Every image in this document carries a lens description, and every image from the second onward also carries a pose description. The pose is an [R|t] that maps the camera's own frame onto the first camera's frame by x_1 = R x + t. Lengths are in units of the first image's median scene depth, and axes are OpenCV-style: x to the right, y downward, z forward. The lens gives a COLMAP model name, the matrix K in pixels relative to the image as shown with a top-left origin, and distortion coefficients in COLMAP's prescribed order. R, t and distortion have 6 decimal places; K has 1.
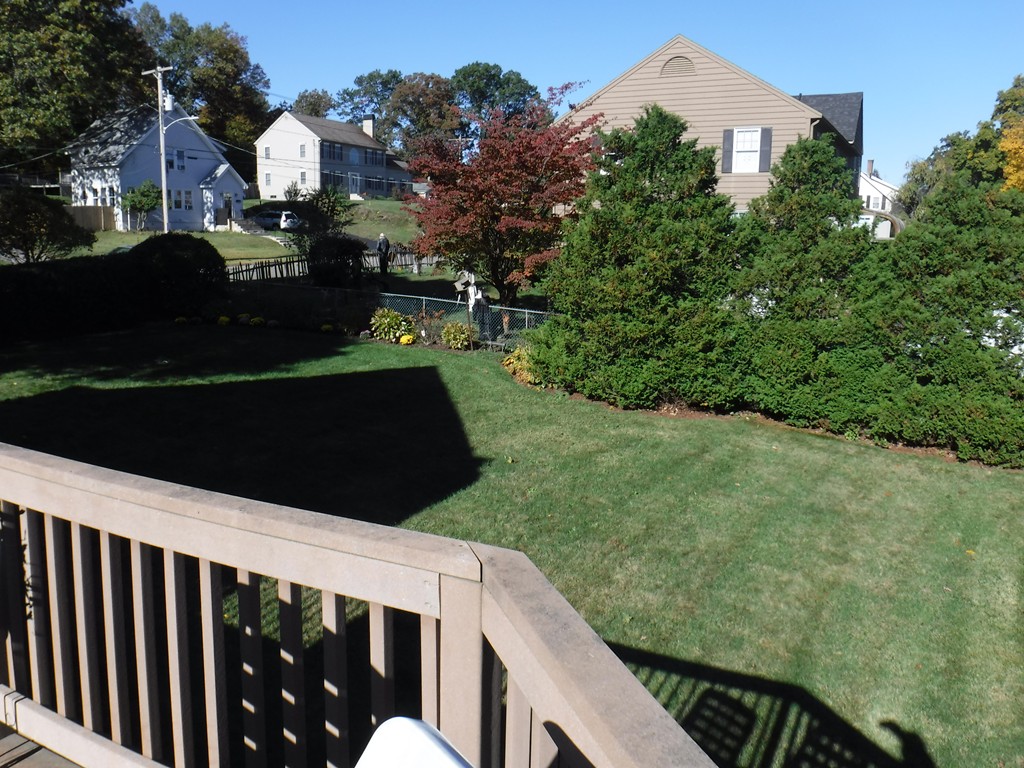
lens RADIAL K [[828.9, 0, 515.8], [0, 828.9, 383.3], [0, 0, 1]] dist [-0.080045, 0.020579]
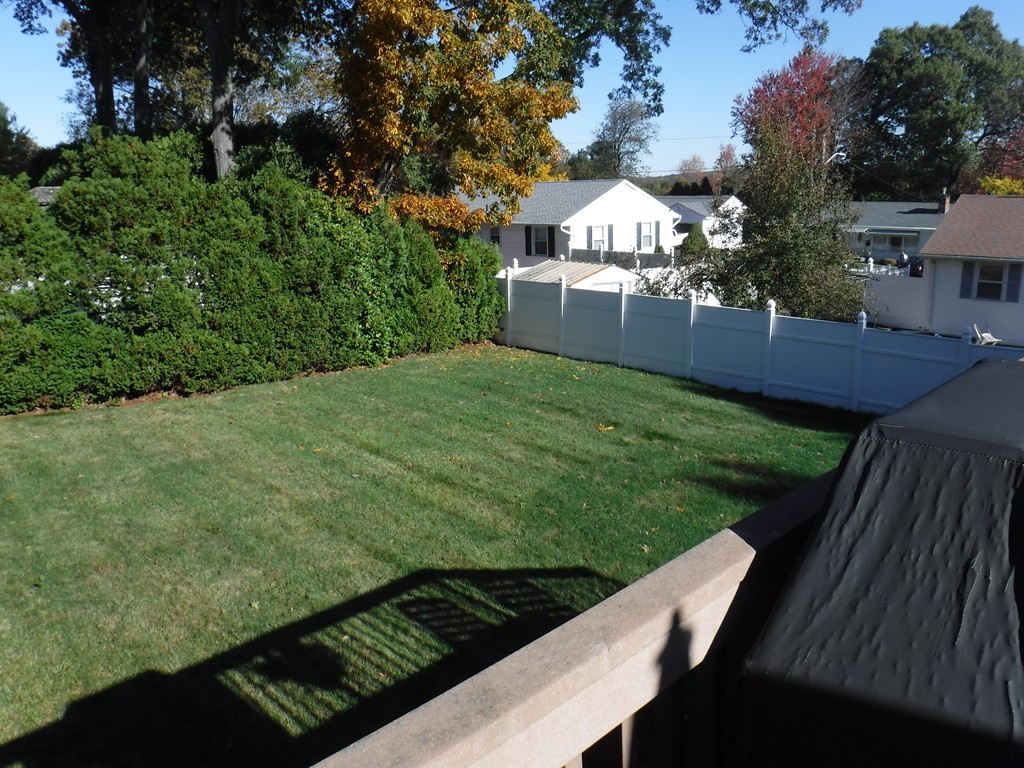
lens RADIAL K [[828.9, 0, 514.9], [0, 828.9, 386.8], [0, 0, 1]] dist [-0.080045, 0.020579]
pose [[0.335294, -0.248850, 0.908654, -0.281018], [0.199581, 0.961356, 0.189638, -0.034898], [-0.920731, 0.117766, 0.372003, 0.185607]]
